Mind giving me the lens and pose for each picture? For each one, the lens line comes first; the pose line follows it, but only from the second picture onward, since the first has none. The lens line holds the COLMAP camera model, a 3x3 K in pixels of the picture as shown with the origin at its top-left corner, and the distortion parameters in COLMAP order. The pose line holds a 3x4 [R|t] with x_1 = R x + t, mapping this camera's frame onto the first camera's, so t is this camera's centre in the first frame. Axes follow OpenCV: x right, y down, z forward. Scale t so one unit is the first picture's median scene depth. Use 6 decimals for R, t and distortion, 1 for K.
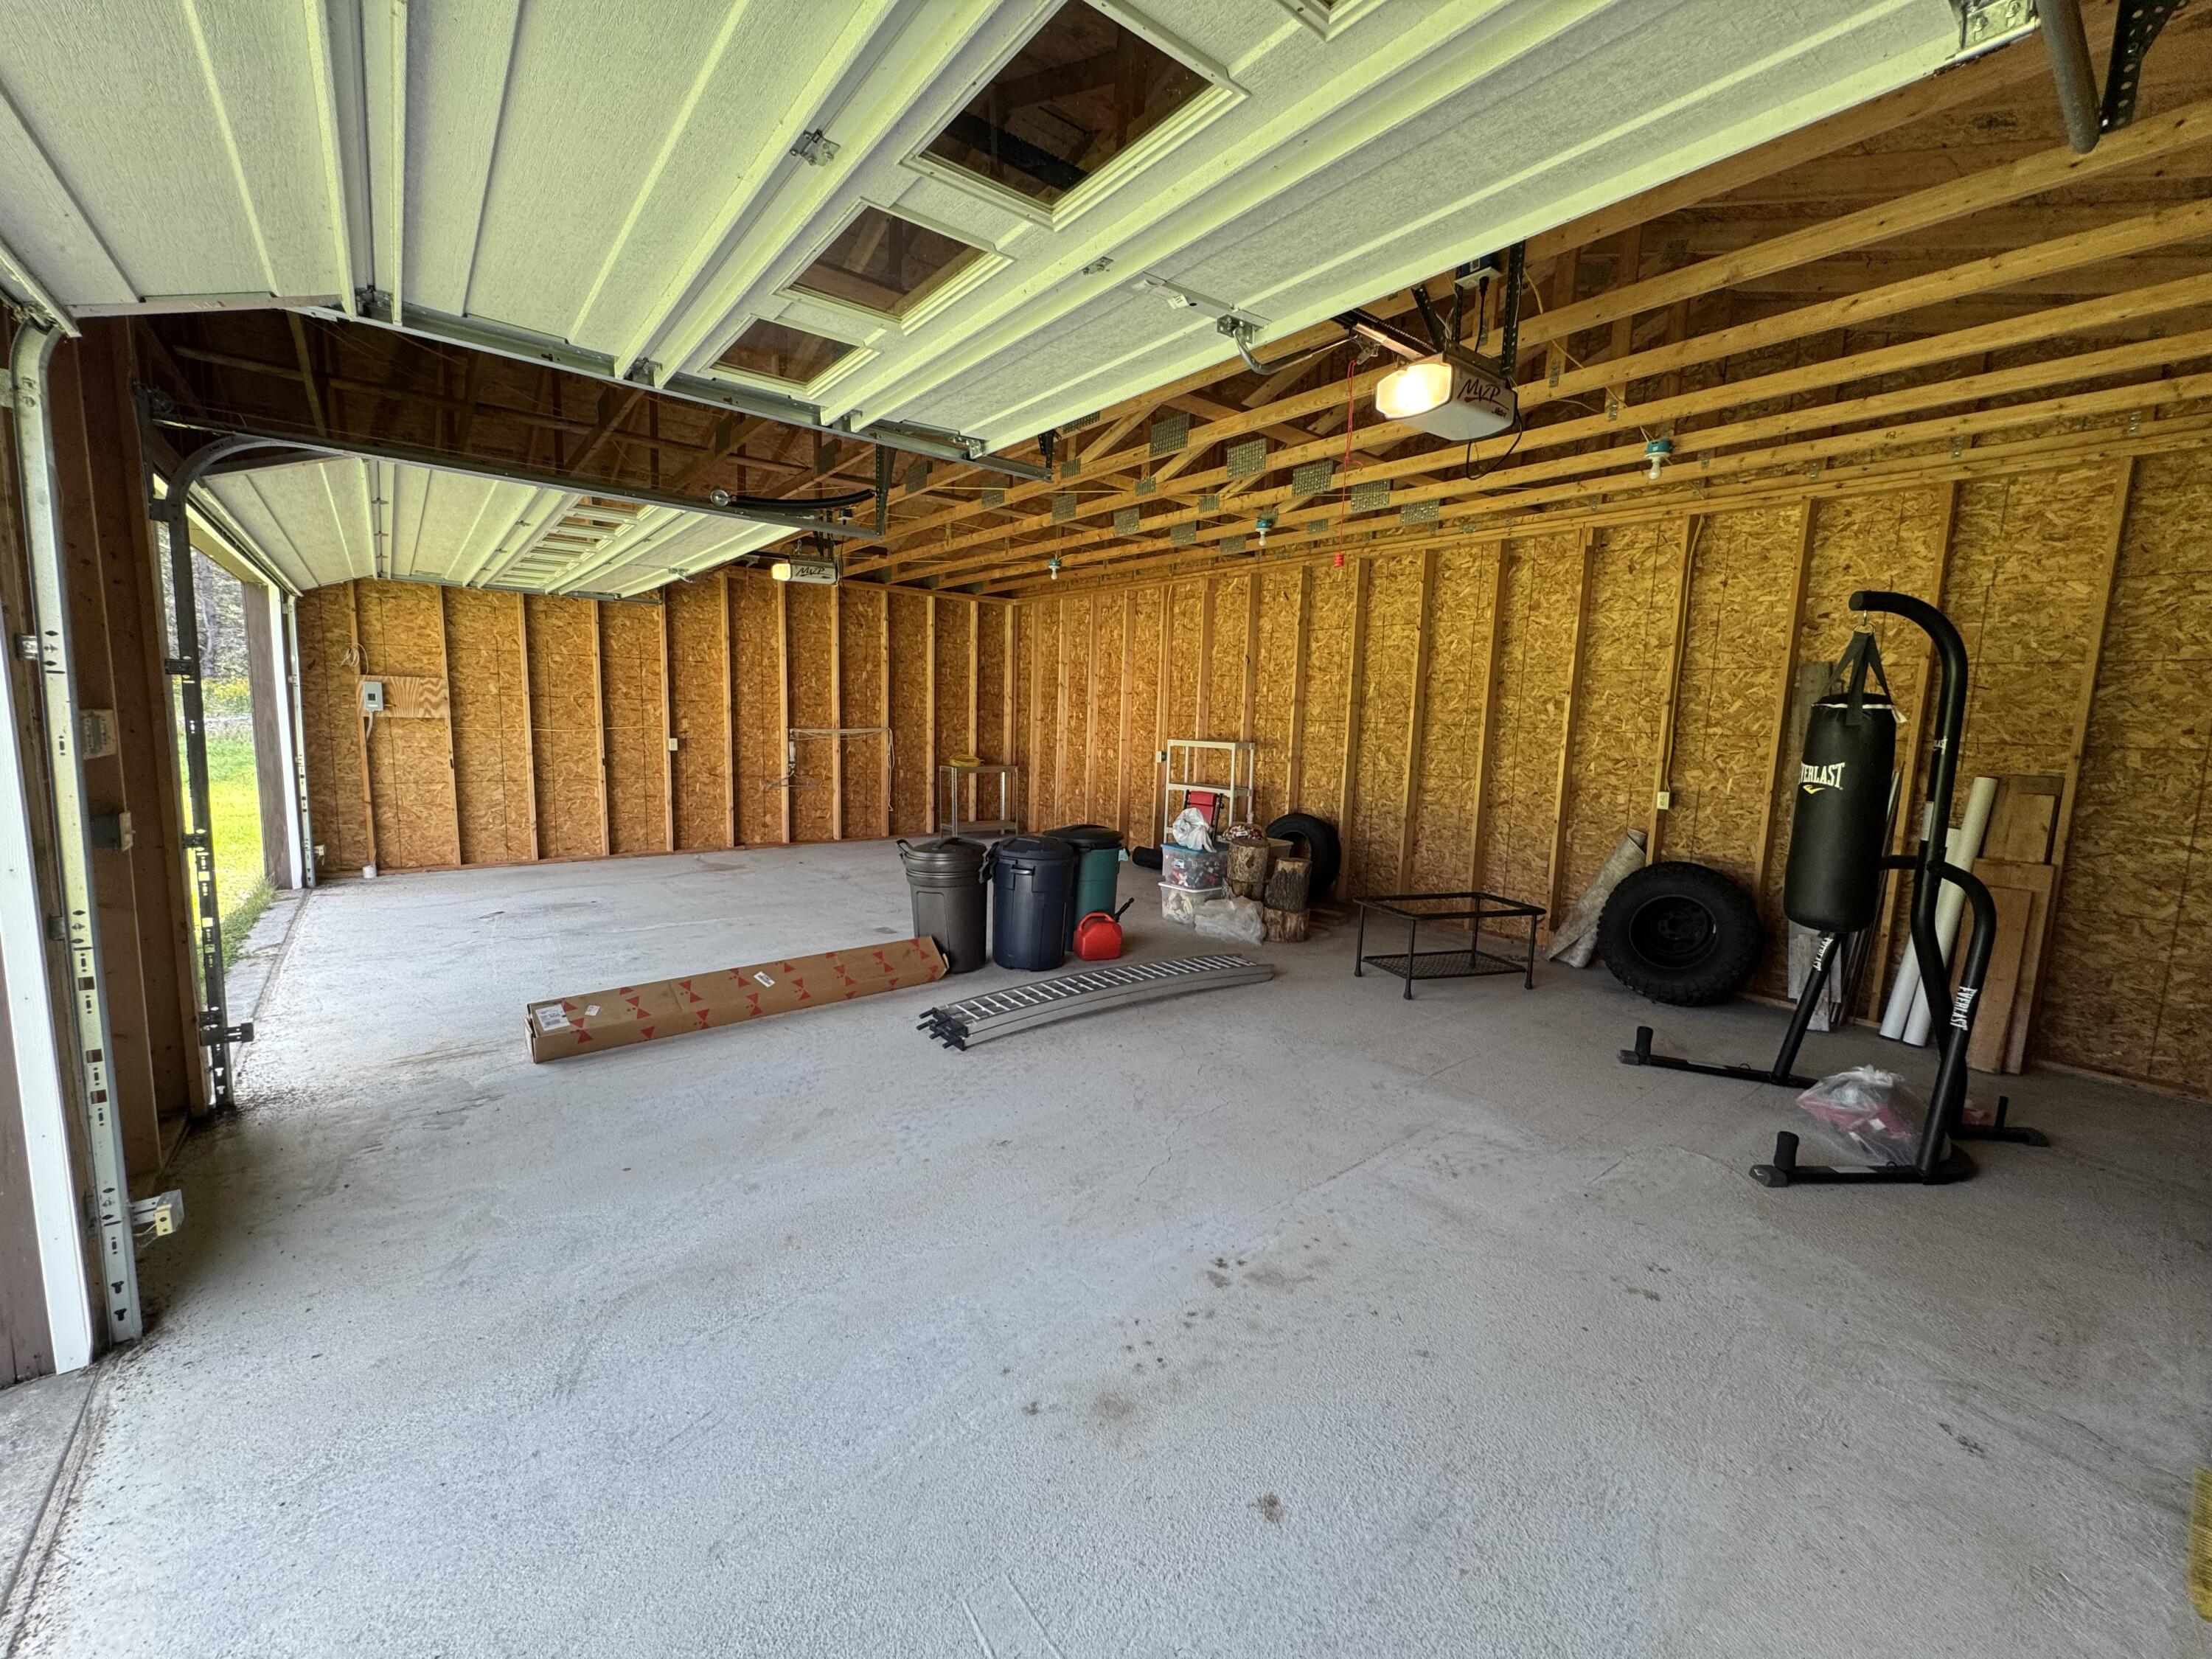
lens RADIAL K [[881.4, 0, 1109.5], [0, 881.4, 826.6], [0, 0, 1]] dist [-0.000913, -0.000008]
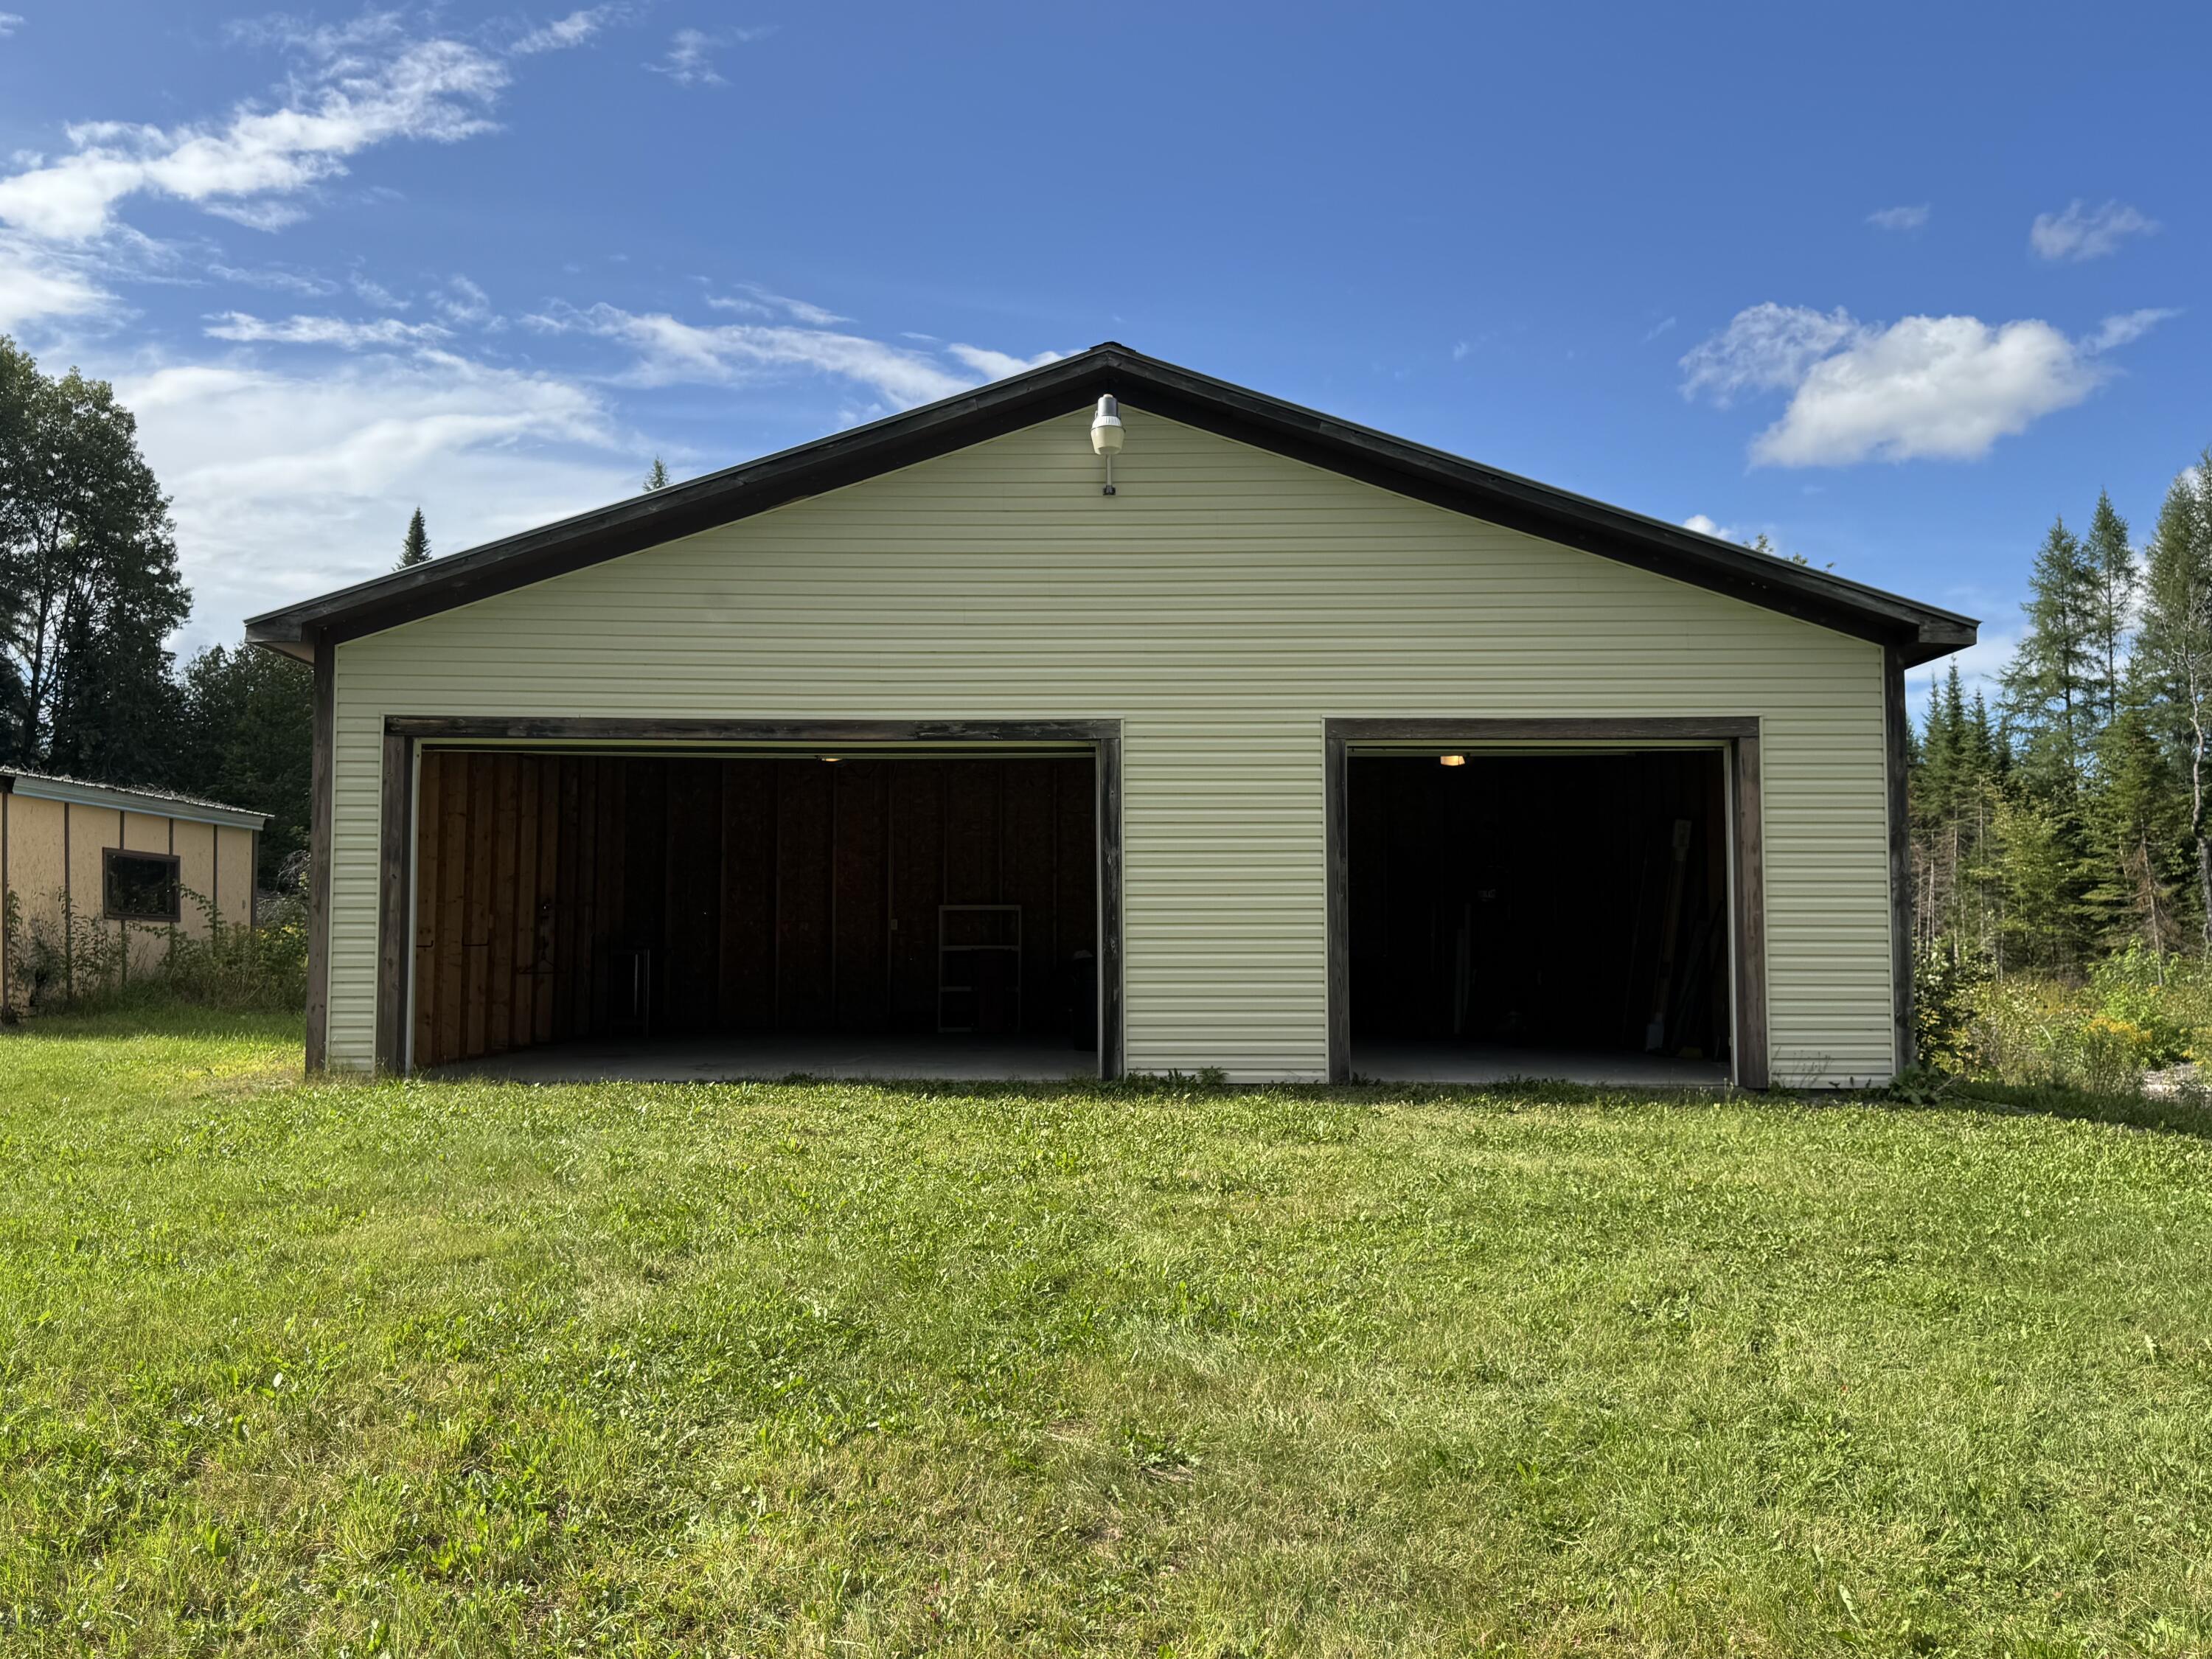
lens RADIAL K [[1844.4, 0, 1093.1], [0, 1844.4, 831.3], [0, 0, 1]] dist [0.131698, -0.087605]
pose [[0.623724, 0.018880, 0.781417, -2.395469], [0.117205, 0.986146, -0.117380, 0.150807], [-0.772808, 0.164799, 0.612870, -0.829204]]
